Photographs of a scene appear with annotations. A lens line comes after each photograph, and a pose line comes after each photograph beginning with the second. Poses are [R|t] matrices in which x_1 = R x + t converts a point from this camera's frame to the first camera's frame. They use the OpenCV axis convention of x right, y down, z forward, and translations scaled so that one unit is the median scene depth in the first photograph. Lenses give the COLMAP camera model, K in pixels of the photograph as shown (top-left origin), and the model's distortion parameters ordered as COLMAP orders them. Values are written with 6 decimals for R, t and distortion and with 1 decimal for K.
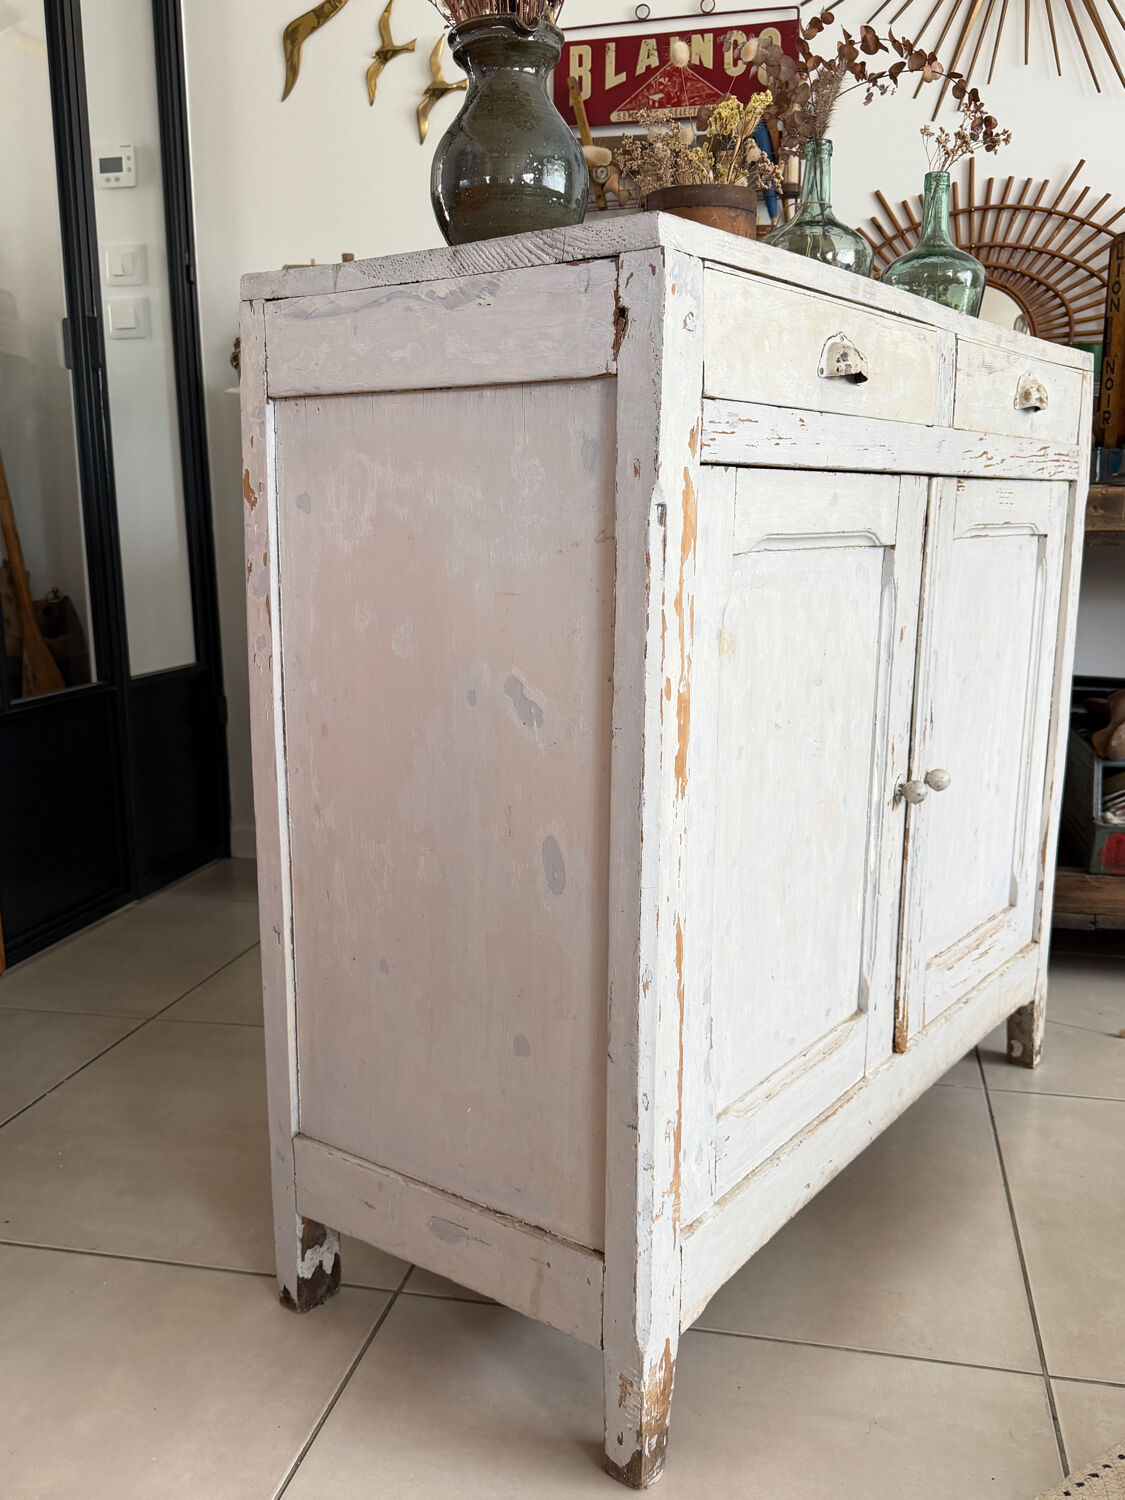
lens RADIAL K [[1311.7, 0, 562.5], [0, 1311.7, 750.0], [0, 0, 1]] dist [0.174366, -0.372763]
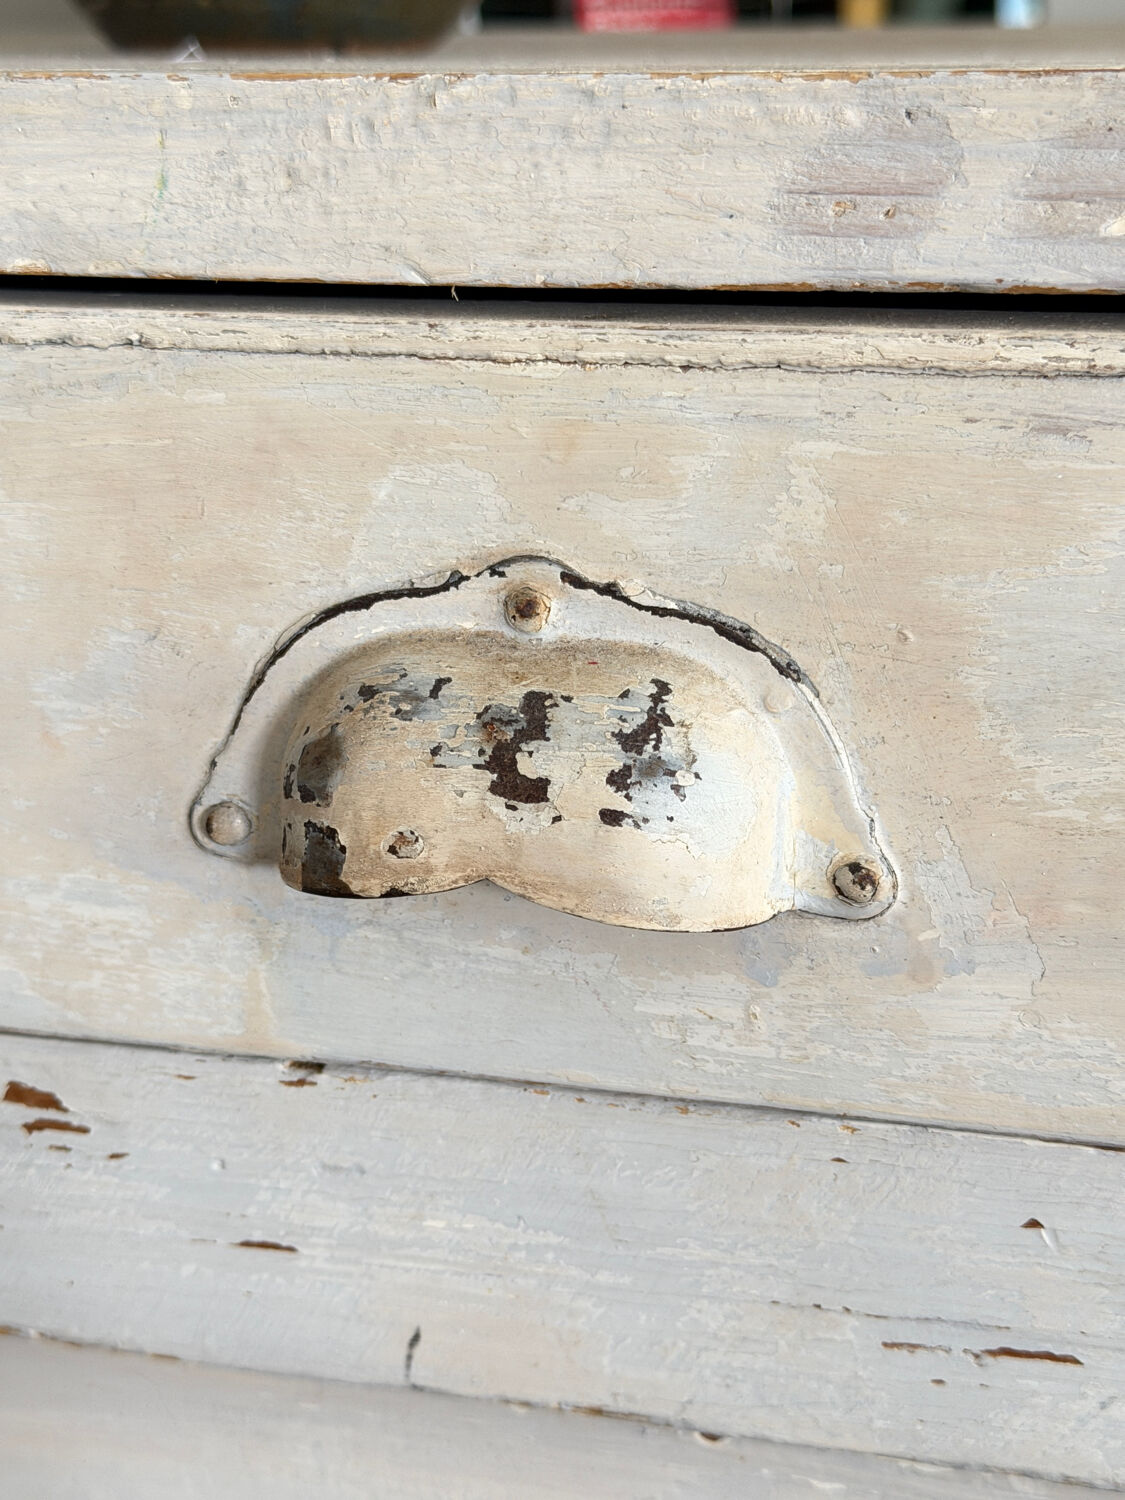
lens RADIAL K [[2565.4, 0, 562.5], [0, 2565.4, 750.0], [0, 0, 1]] dist [0.164636, 0.001908]
pose [[0.354036, 0.268381, -0.895896, 0.414637], [-0.152401, 0.961692, 0.227866, -0.326425], [0.922731, 0.055863, 0.381376, 0.832972]]
